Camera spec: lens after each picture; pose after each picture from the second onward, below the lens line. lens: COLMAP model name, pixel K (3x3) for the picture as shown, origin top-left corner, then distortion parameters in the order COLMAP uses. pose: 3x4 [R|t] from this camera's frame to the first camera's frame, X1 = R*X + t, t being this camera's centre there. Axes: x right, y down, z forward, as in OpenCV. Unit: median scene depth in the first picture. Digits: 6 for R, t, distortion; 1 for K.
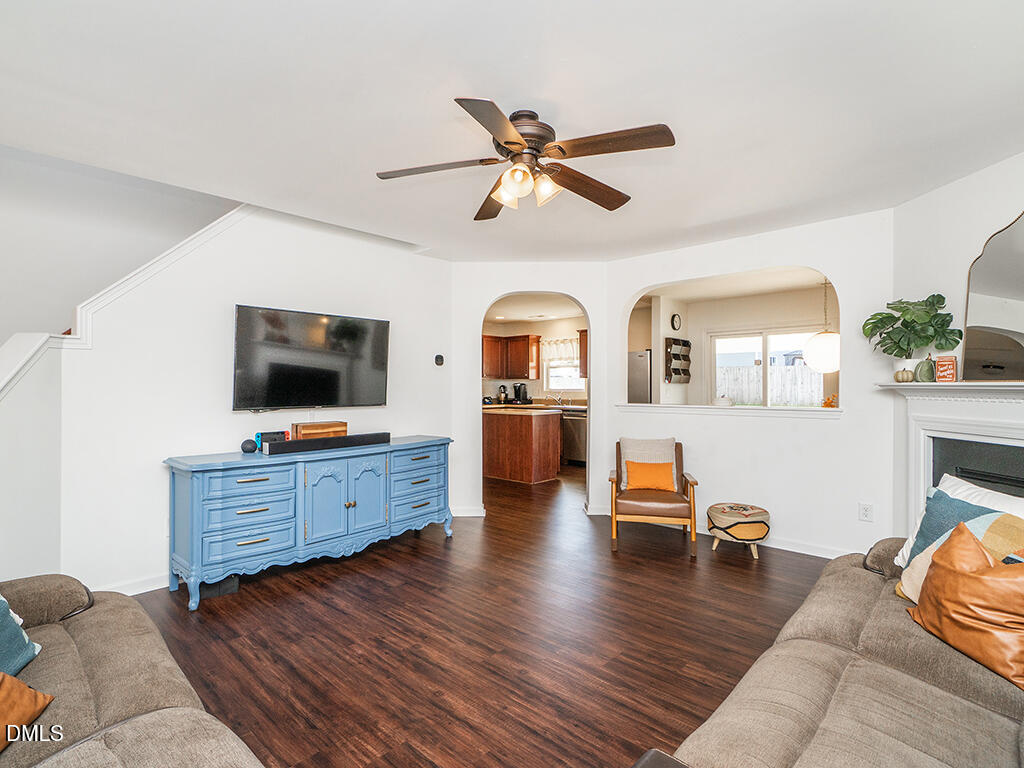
lens RADIAL K [[521.4, 0, 480.3], [0, 521.4, 384.4], [0, 0, 1]] dist [-0.000846, -0.000112]
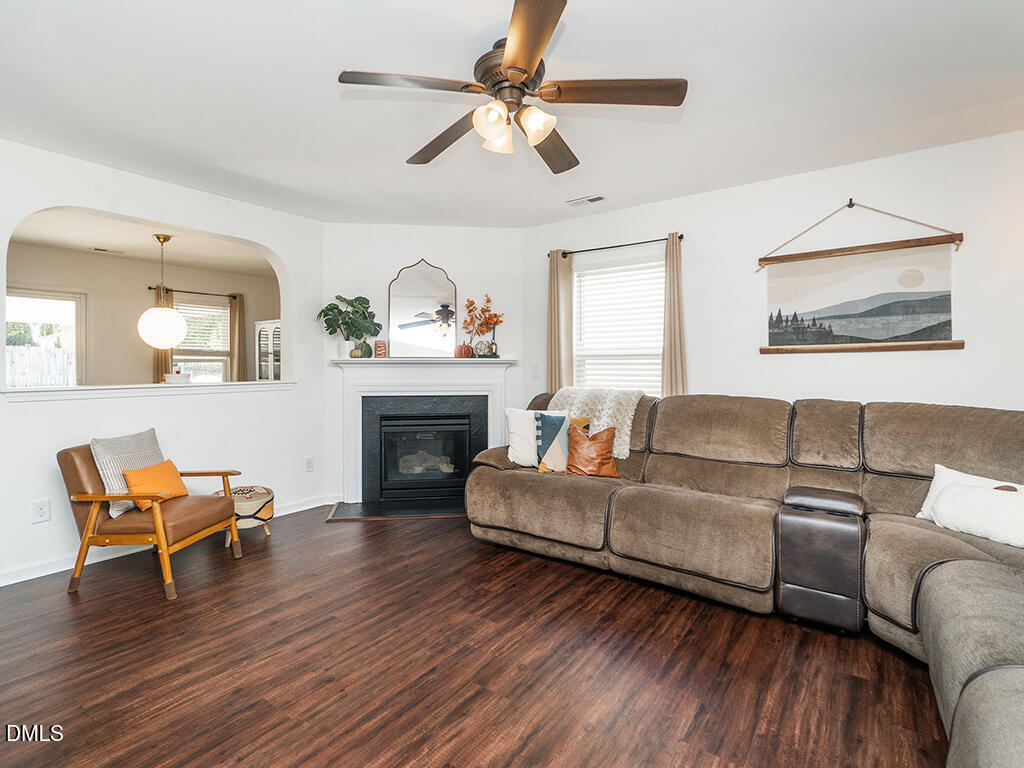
lens RADIAL K [[498.1, 0, 506.3], [0, 498.1, 367.0], [0, 0, 1]] dist [0.001358, 0.000732]
pose [[-0.135769, -0.000173, 0.990740, -0.562591], [-0.000852, 1.000000, 0.000057, 0.021006], [-0.990740, -0.000837, -0.135769, 0.833312]]
